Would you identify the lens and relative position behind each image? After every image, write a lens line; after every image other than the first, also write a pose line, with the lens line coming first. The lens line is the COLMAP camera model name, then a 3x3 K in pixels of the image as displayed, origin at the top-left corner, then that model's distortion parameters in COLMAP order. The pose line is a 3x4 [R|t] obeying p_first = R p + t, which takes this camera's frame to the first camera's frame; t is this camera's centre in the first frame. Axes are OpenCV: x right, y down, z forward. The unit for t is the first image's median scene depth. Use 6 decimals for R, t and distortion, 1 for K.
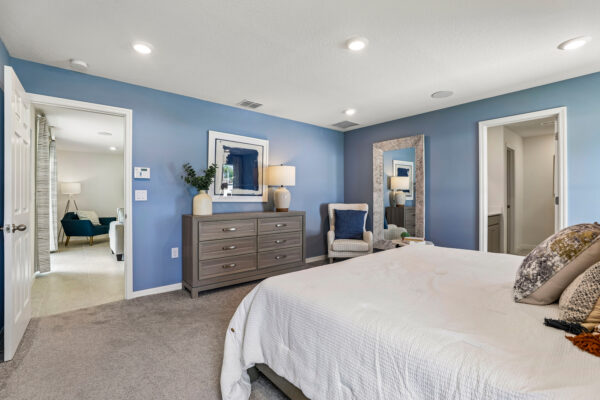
lens RADIAL K [[282.9, 0, 300.0], [0, 282.9, 200.0], [0, 0, 1]] dist [-0.001134, -0.000122]
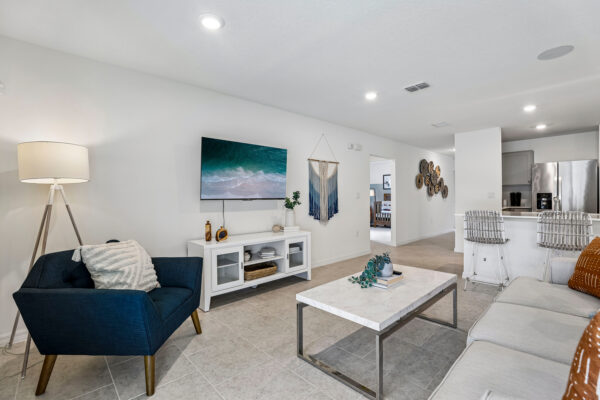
lens RADIAL K [[272.3, 0, 310.4], [0, 272.3, 199.8], [0, 0, 1]] dist [-0.003886, -0.000398]
pose [[0.996679, -0.008173, 0.081023, -0.593105], [0.007923, 0.999963, 0.003399, -0.004422], [-0.081047, -0.002745, 0.996706, 0.725639]]
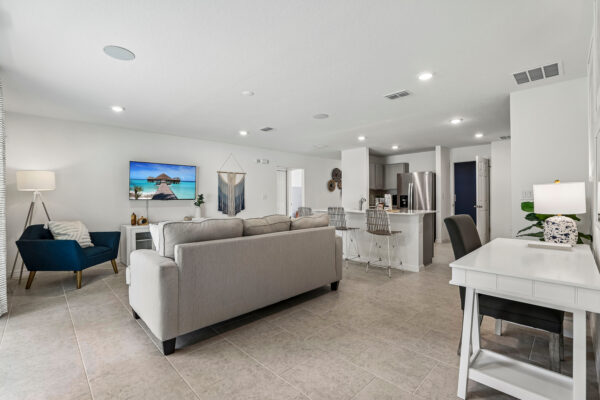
lens RADIAL K [[270.8, 0, 300.0], [0, 270.8, 200.0], [0, 0, 1]] dist [0.001847, 0.000364]
pose [[0.996124, -0.005916, 0.087765, -0.352889], [0.005817, 0.999982, 0.001391, -0.002116], [-0.087772, -0.000875, 0.996140, 0.436560]]
